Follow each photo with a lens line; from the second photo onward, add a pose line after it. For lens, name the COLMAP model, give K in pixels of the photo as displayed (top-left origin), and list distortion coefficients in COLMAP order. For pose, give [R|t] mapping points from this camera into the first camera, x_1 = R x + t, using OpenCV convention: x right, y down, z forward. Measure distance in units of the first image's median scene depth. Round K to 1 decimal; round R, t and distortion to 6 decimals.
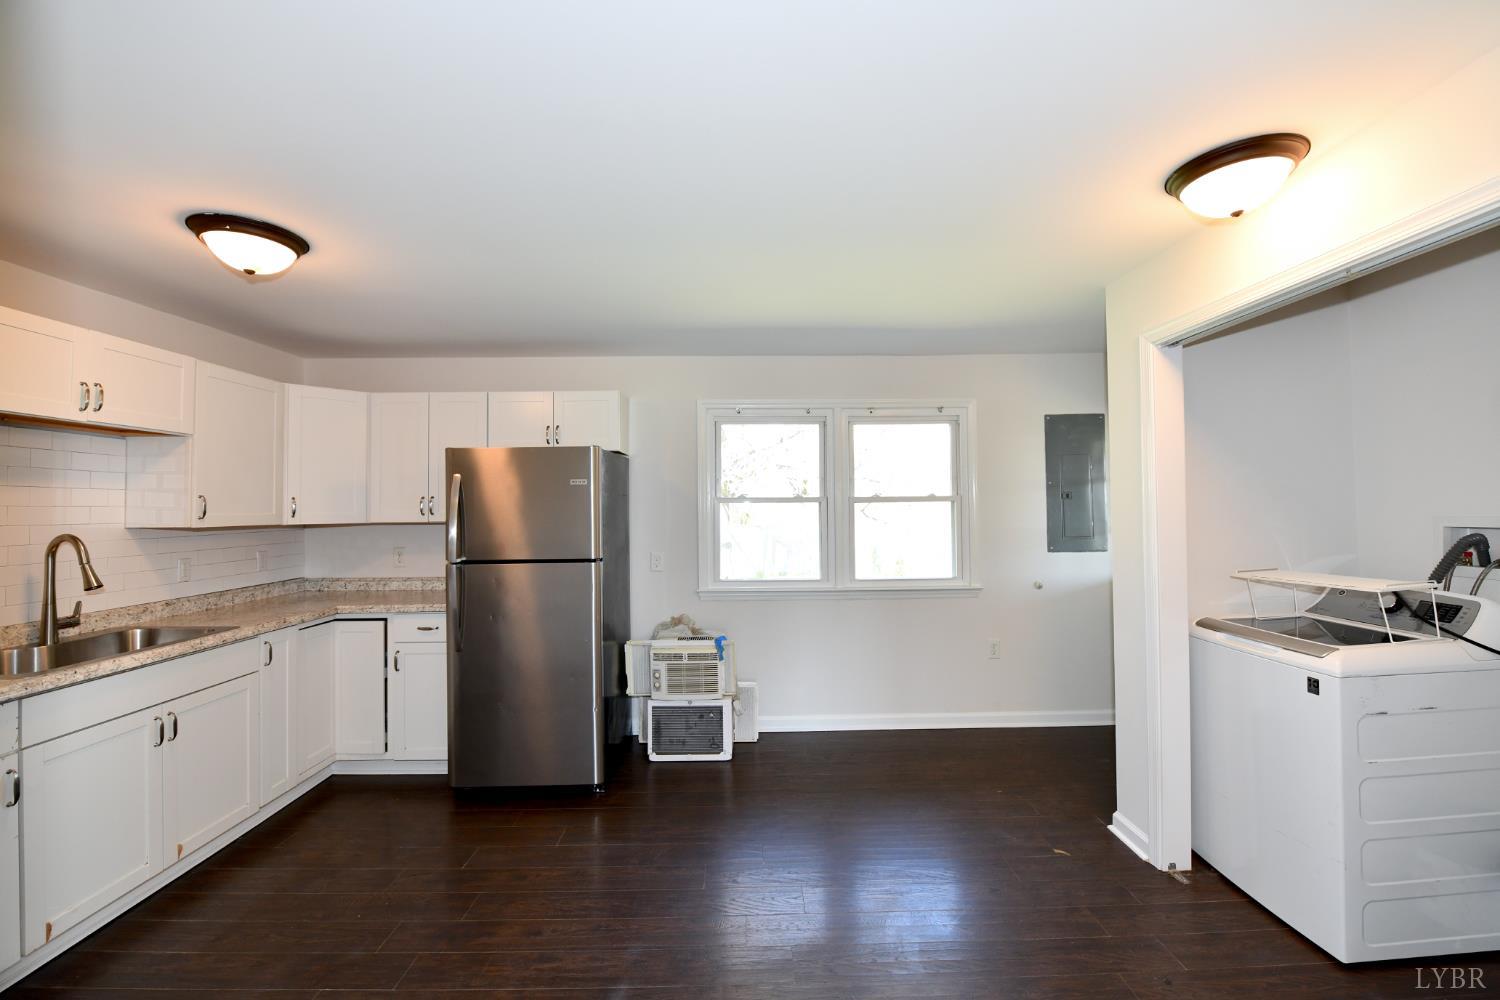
lens RADIAL K [[613.3, 0, 762.3], [0, 613.3, 498.9], [0, 0, 1]] dist [-0.009637, -0.000727]
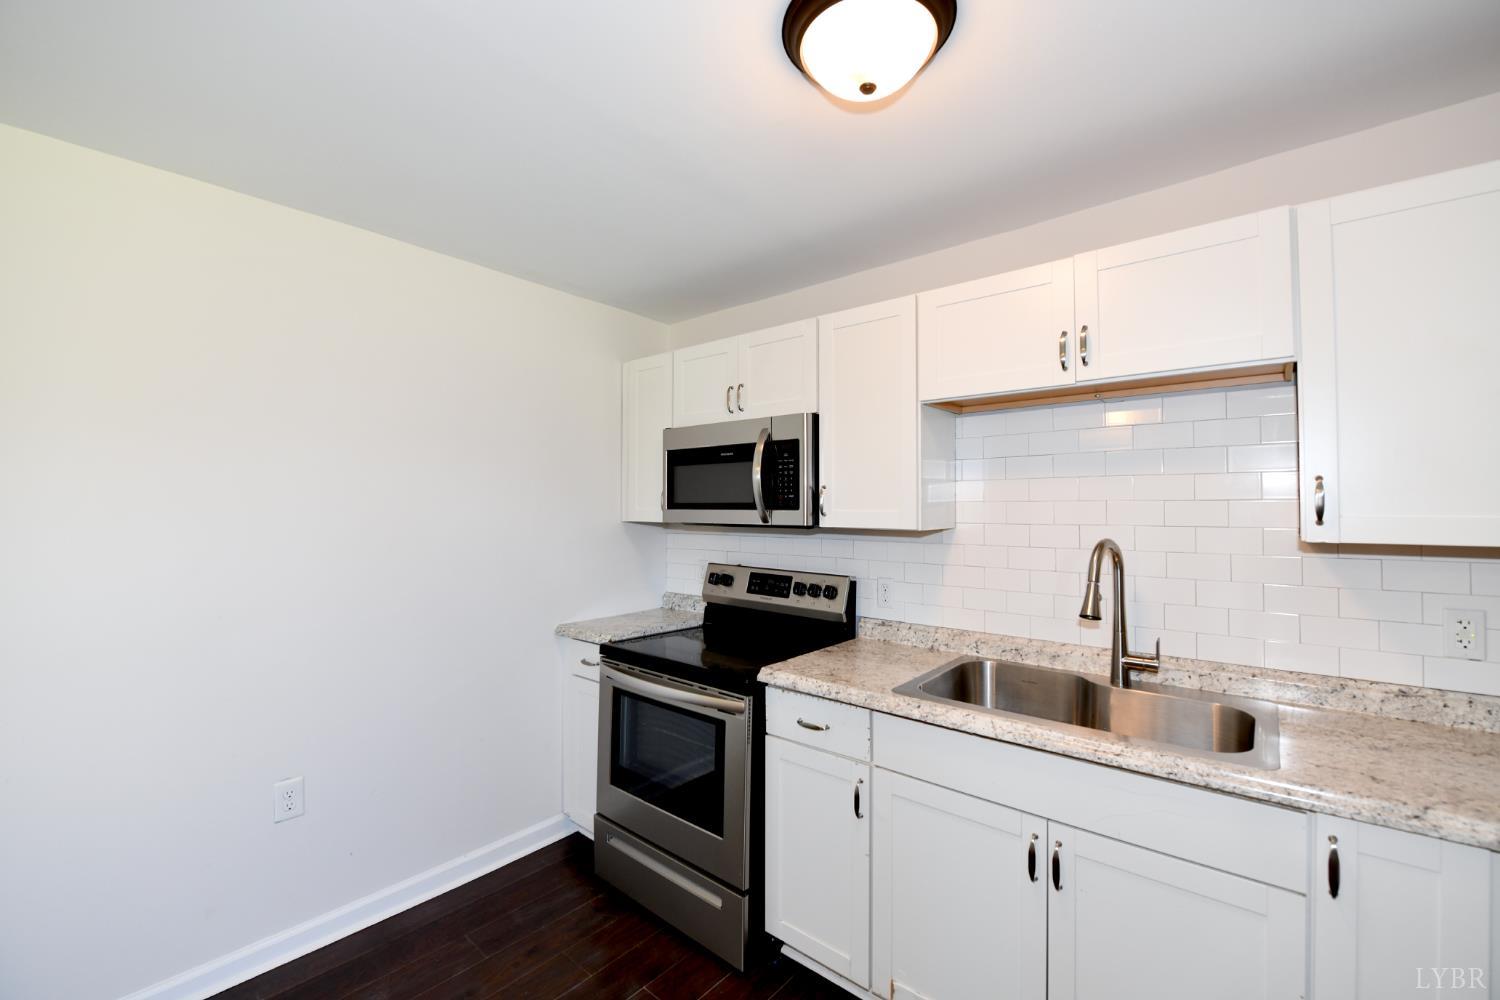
lens RADIAL K [[613.3, 0, 780.8], [0, 613.3, 498.4], [0, 0, 1]] dist [-0.009637, -0.000727]
pose [[-0.649467, -0.005554, -0.760370, -0.229689], [0.014446, 0.999703, -0.019642, 0.011951], [0.760253, -0.023741, -0.649194, 0.832863]]
